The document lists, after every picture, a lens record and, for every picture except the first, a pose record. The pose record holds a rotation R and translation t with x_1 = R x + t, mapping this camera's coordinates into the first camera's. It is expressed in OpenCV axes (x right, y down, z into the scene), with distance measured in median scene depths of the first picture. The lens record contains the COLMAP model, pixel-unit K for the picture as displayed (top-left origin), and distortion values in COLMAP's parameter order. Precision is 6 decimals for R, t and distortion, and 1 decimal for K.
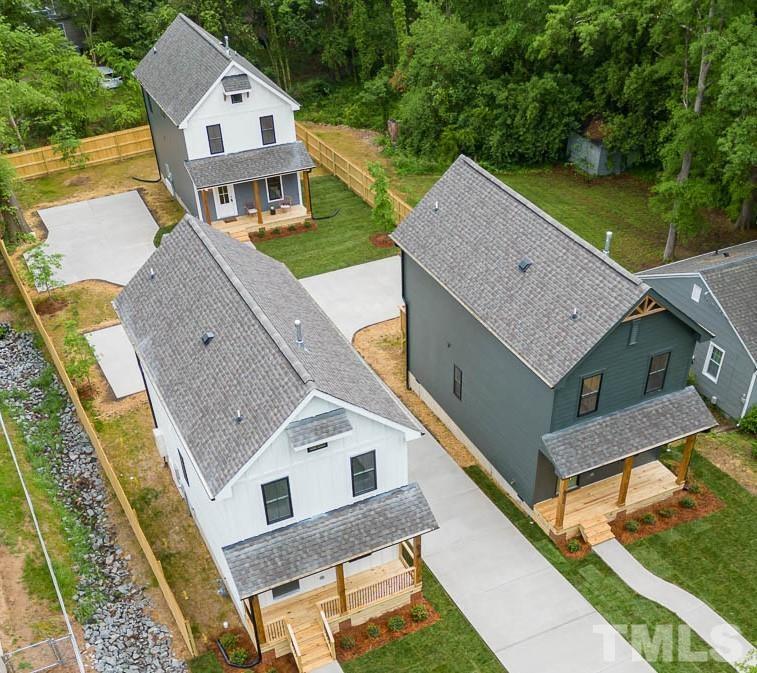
lens RADIAL K [[895.6, 0, 429.2], [0, 895.6, 480.6], [0, 0, 1]] dist [0.044947, 0.000000]
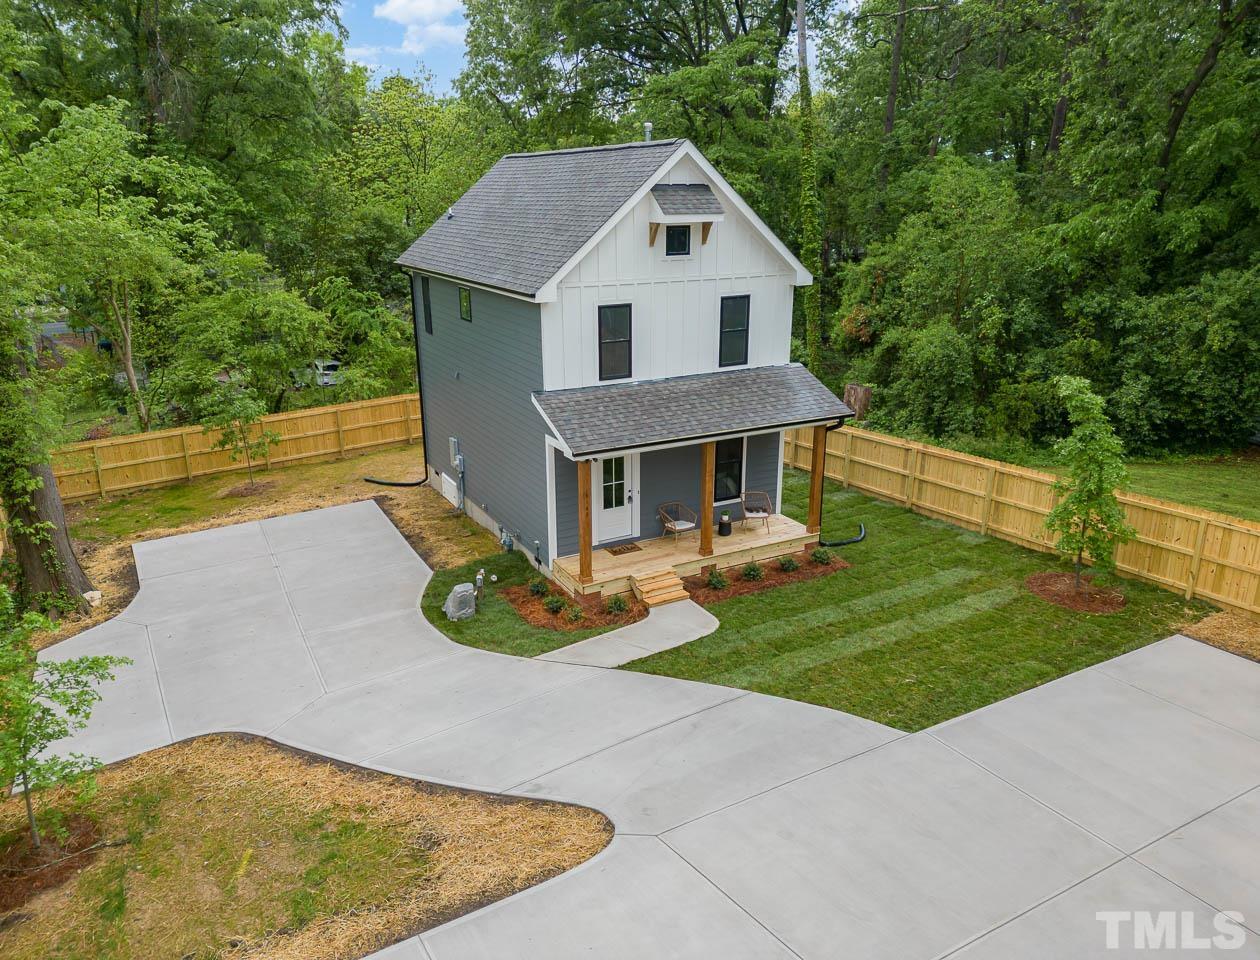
lens RADIAL K [[895.2, 0, 627.9], [0, 895.2, 473.1], [0, 0, 1]] dist [0.071867, -0.068332]
pose [[0.999699, -0.009817, 0.022495, -0.229318], [0.018018, 0.915893, -0.401017, -0.167244], [-0.016666, 0.401302, 0.915794, 0.644439]]
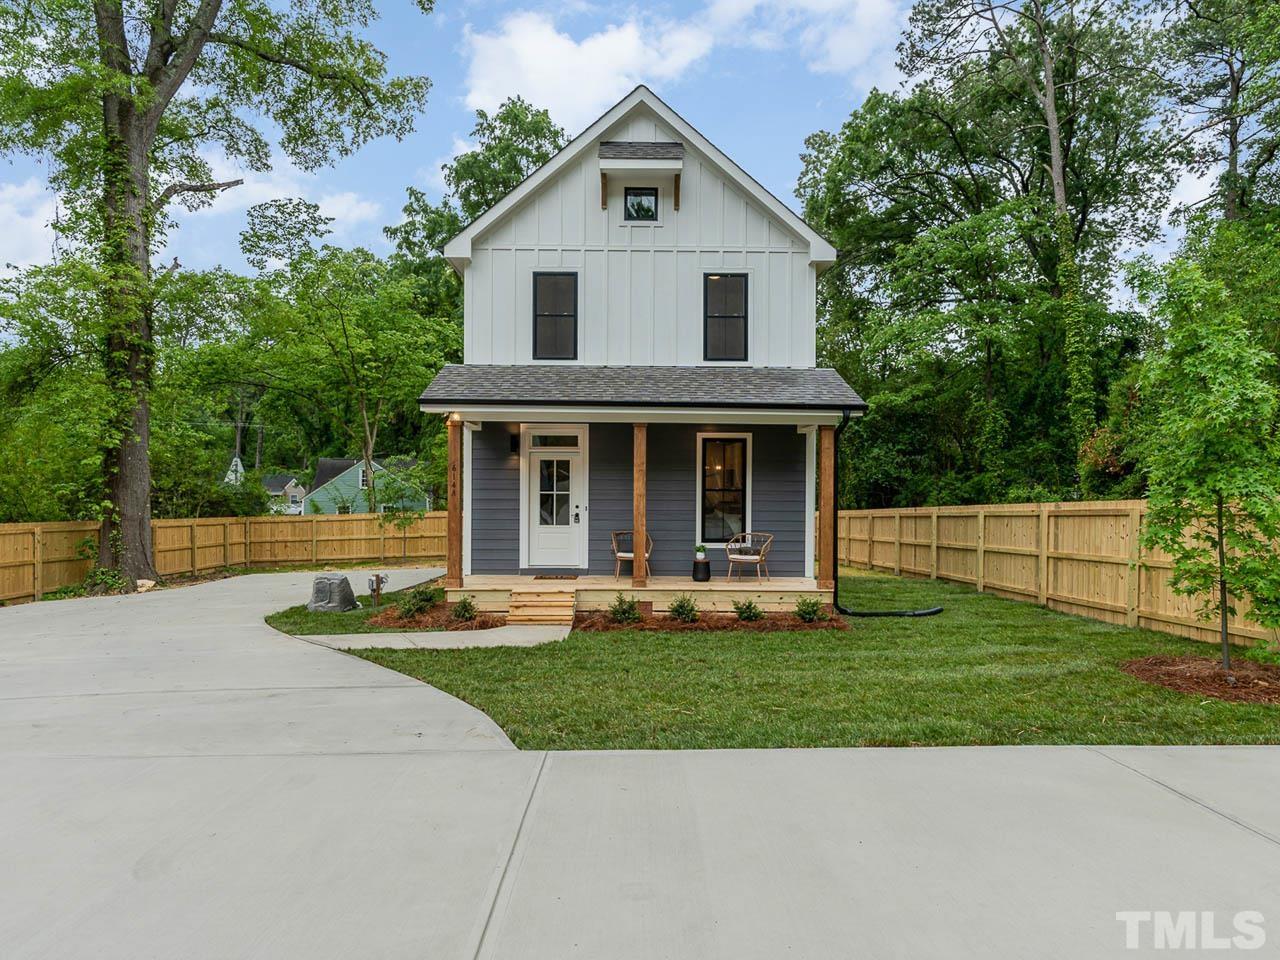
lens RADIAL K [[774.3, 0, 640.7], [0, 774.3, 478.5], [0, 0, 1]] dist [-0.002498, 0.002032]
pose [[0.894780, 0.006291, -0.446463, -0.081559], [-0.297229, 0.754559, -0.585060, -0.172835], [0.333202, 0.656202, 0.677035, 0.821264]]
